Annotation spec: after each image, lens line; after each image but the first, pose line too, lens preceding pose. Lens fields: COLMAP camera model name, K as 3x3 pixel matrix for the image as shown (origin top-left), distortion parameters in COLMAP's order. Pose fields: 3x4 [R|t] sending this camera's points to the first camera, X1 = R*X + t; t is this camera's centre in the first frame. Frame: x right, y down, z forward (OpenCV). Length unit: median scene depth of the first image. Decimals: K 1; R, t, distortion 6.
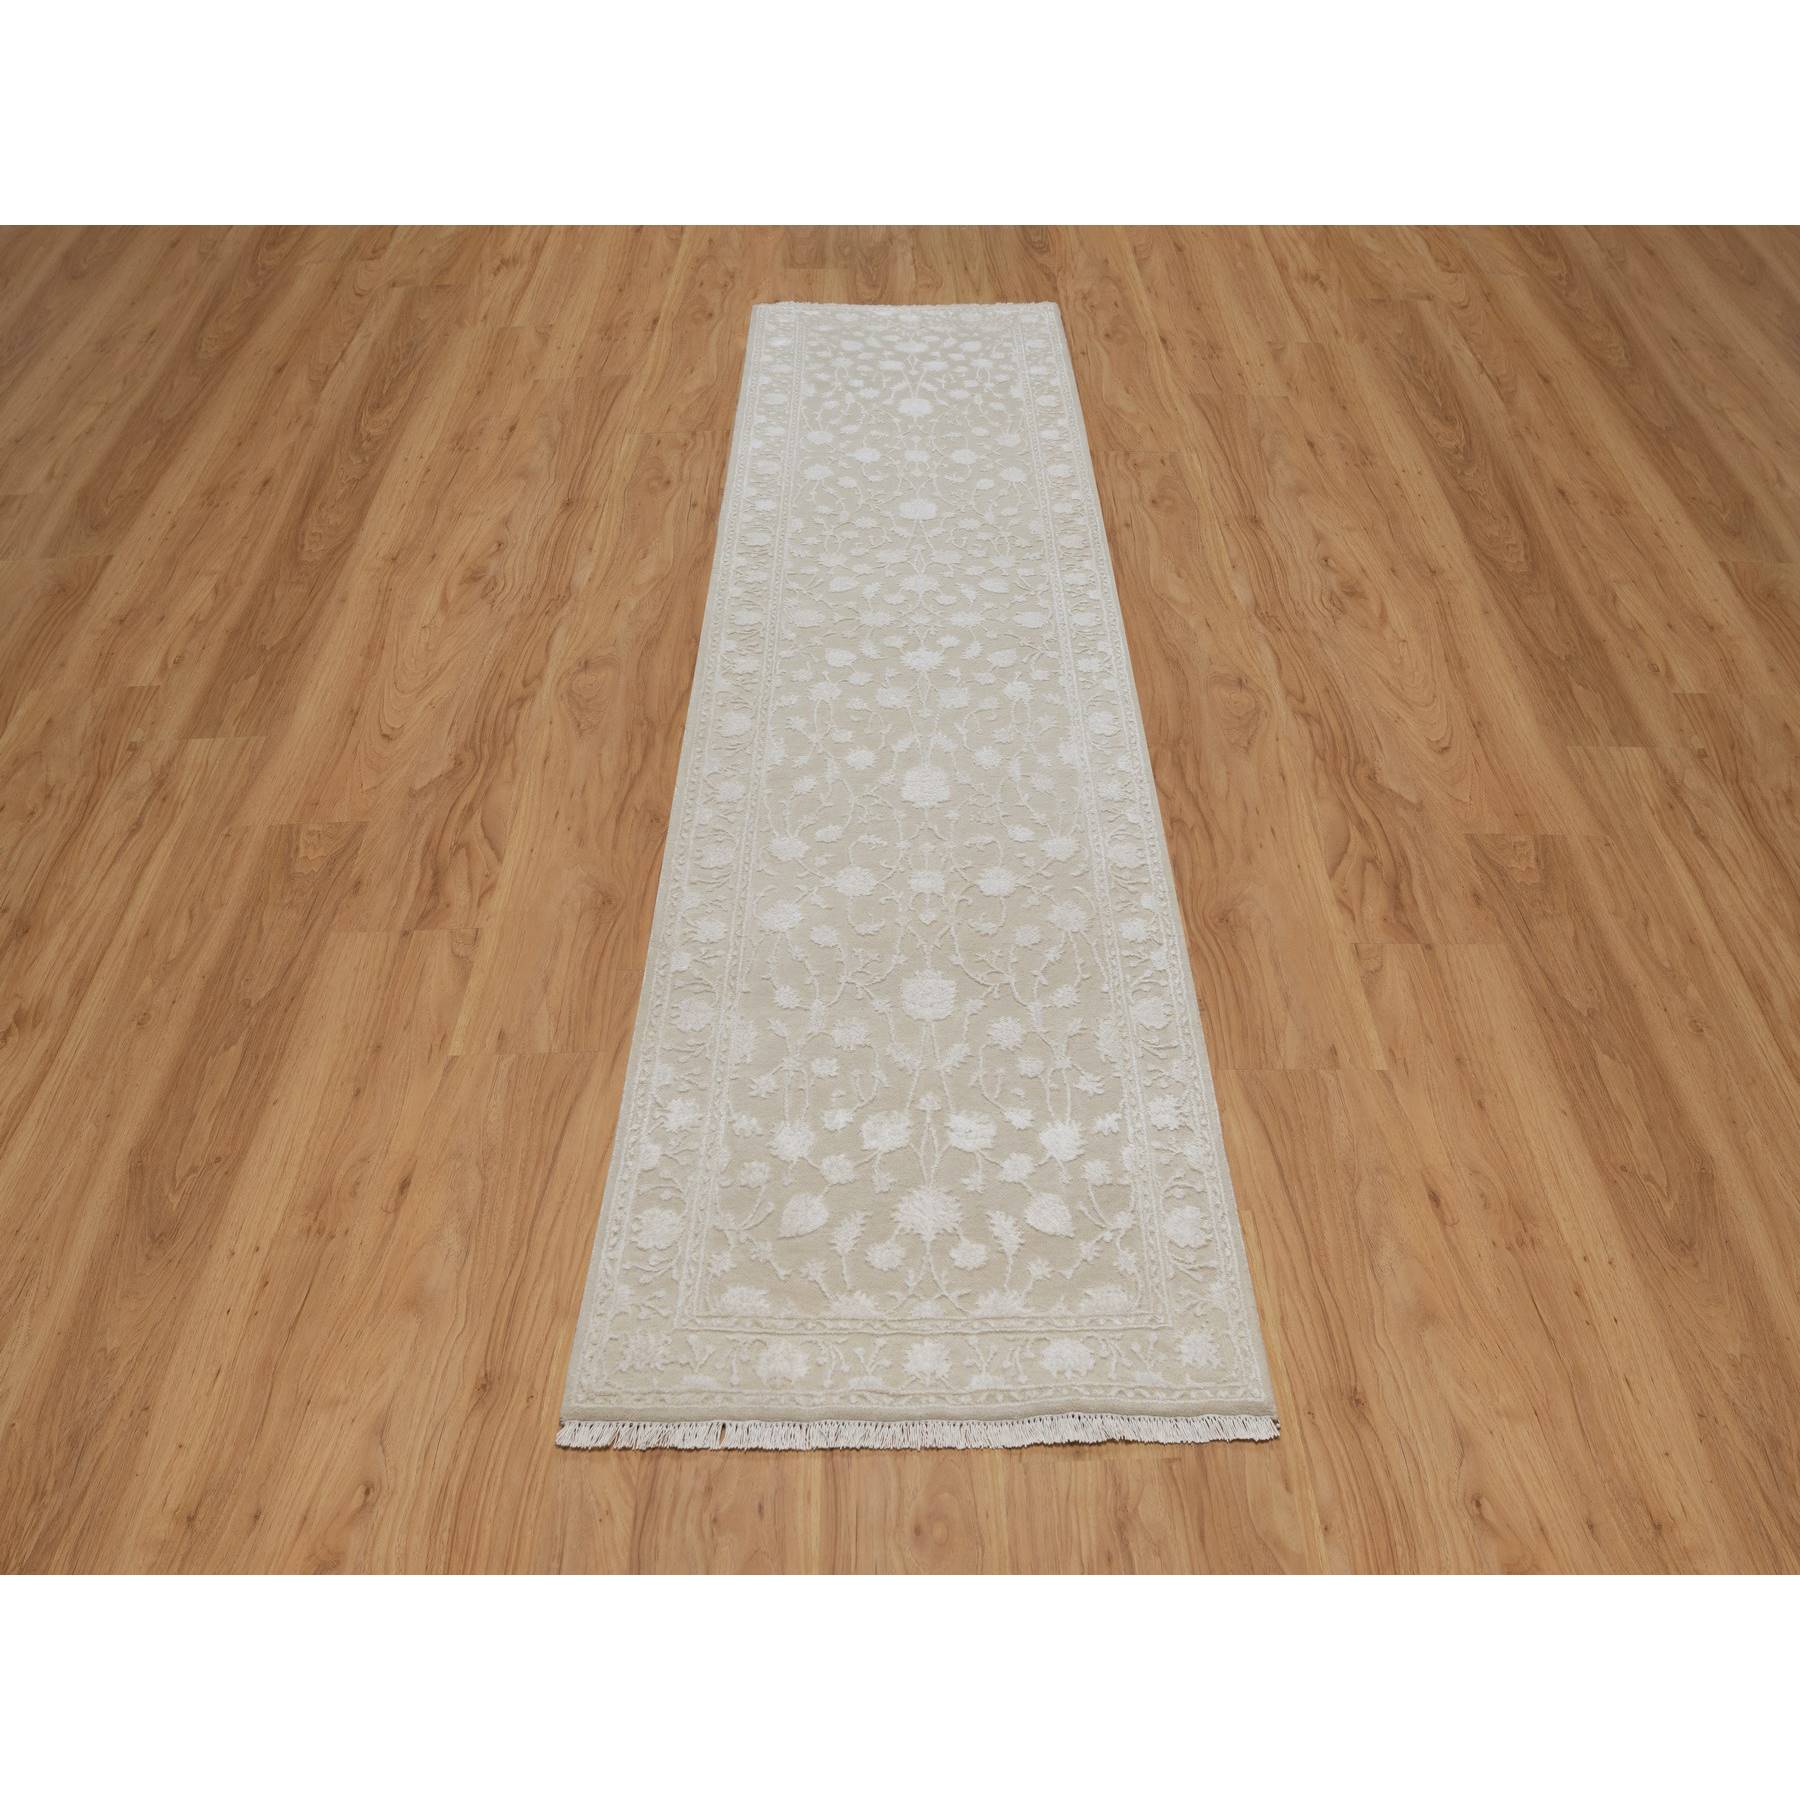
lens RADIAL K [[6106.0, 0, 900.0], [0, 6106.0, 900.0], [0, 0, 1]] dist [0.011875, 0.171702]
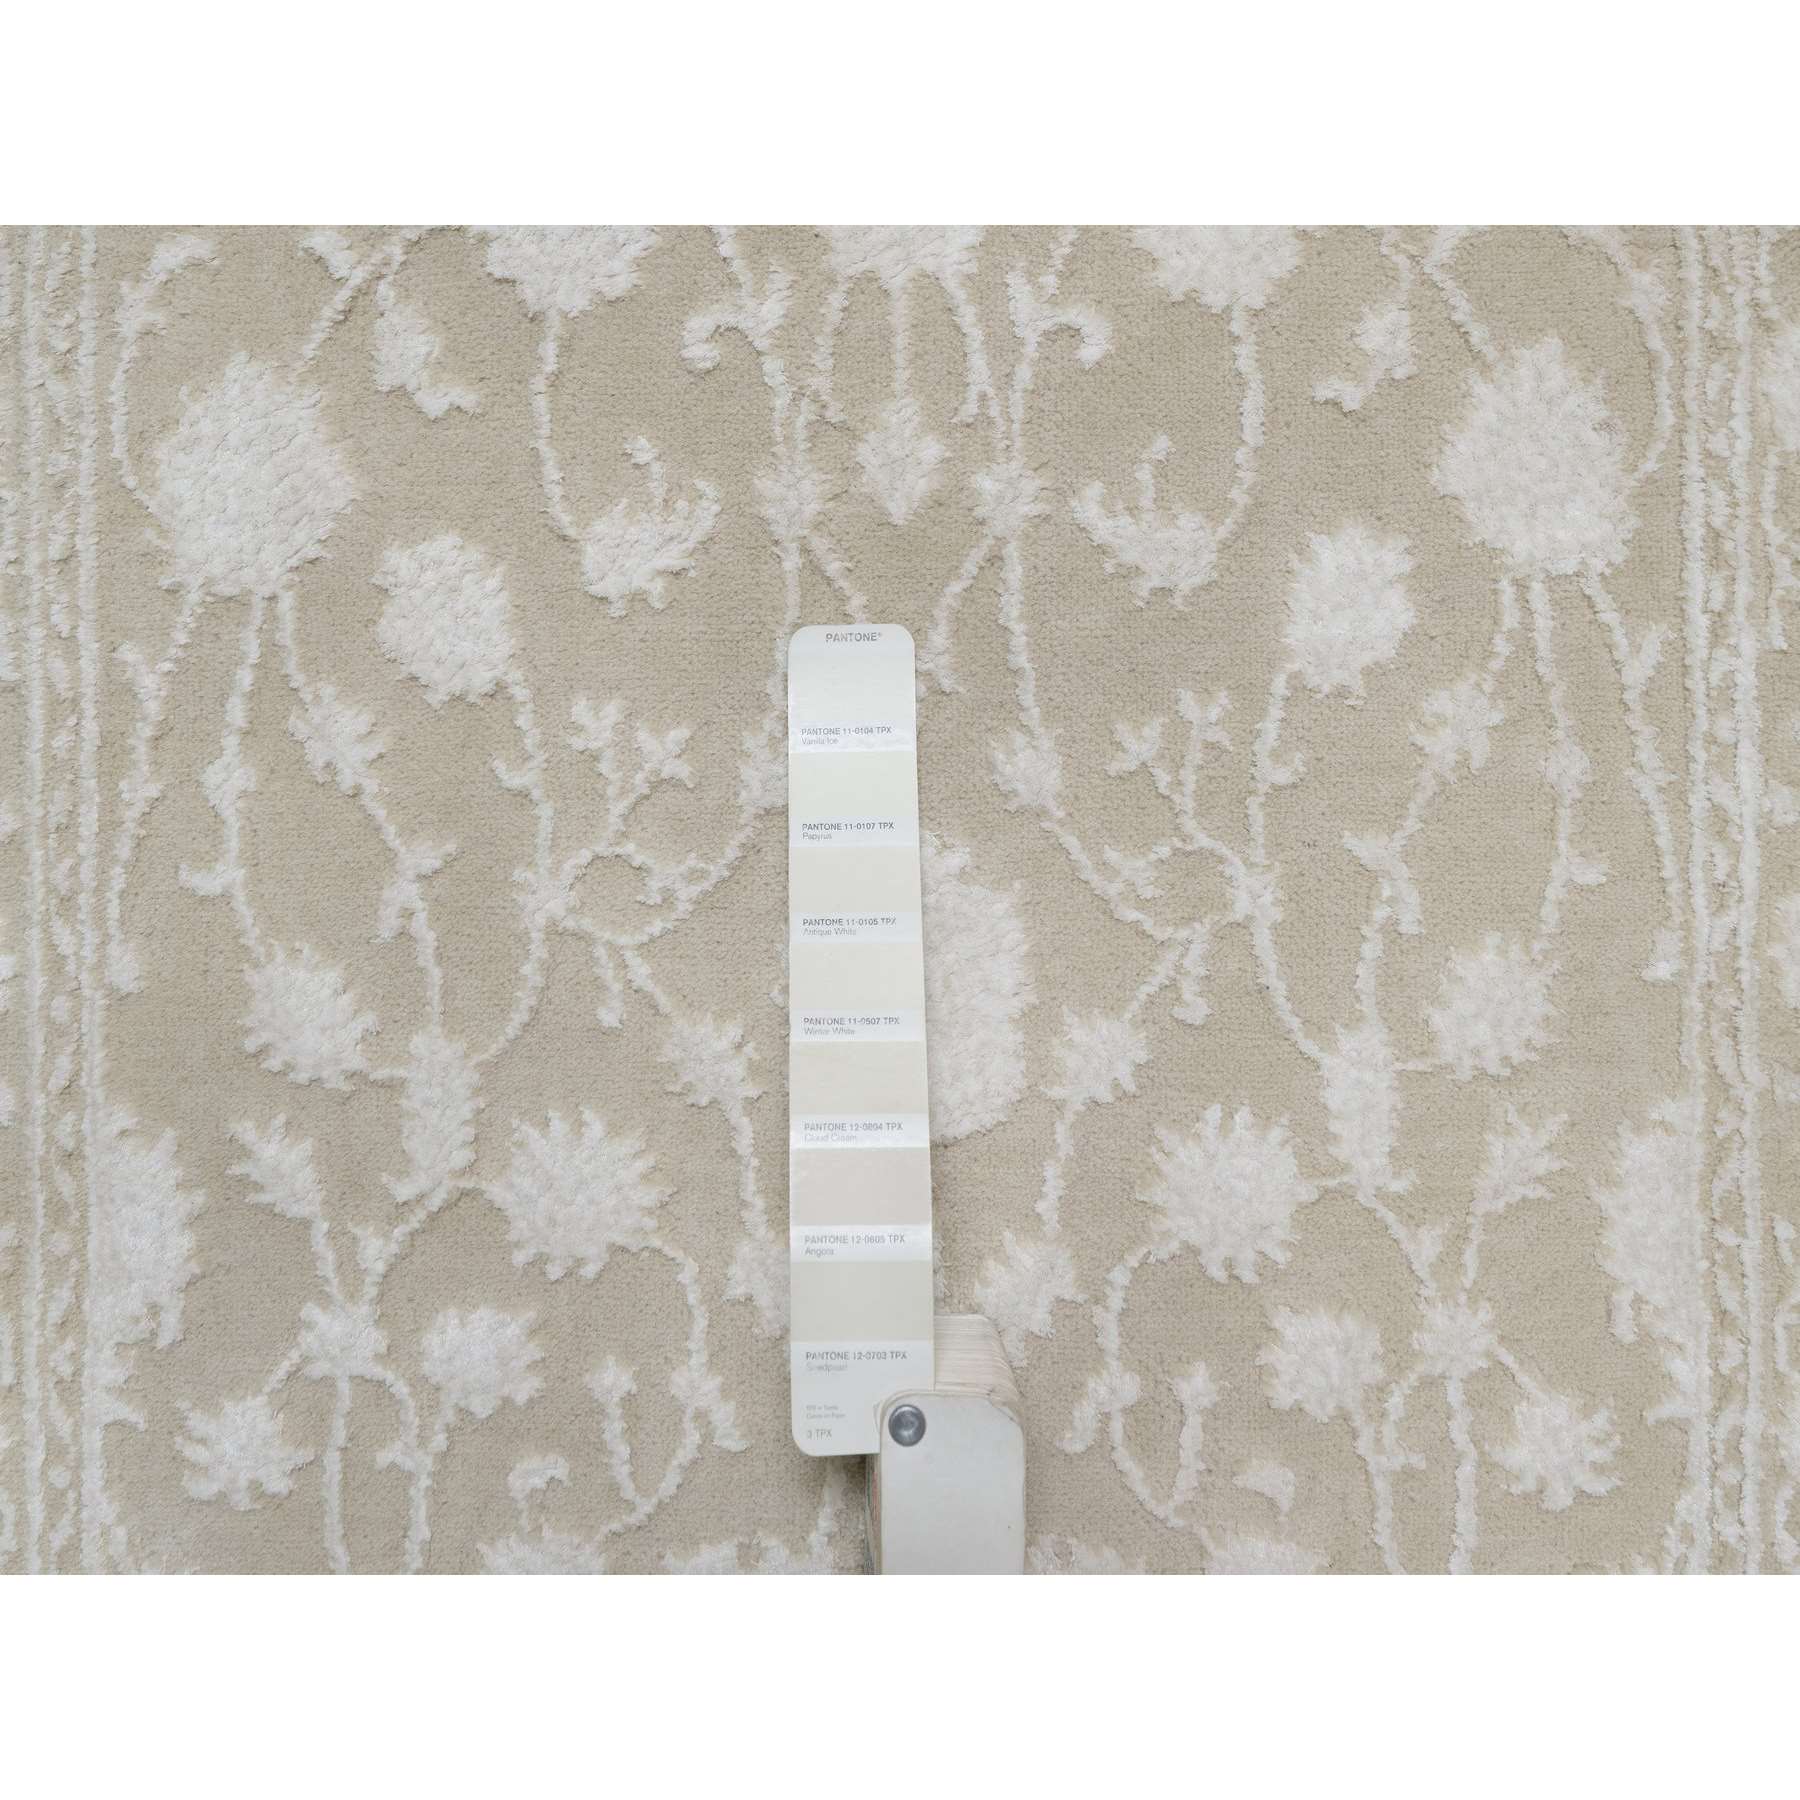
lens RADIAL K [[6106.0, 0, 900.0], [0, 6106.0, 900.0], [0, 0, 1]] dist [0.011875, 0.171702]
pose [[0.999725, -0.009975, 0.021219, -0.000544], [-0.017614, 0.277795, 0.960479, -0.211560], [-0.015476, -0.960589, 0.277543, 0.946172]]
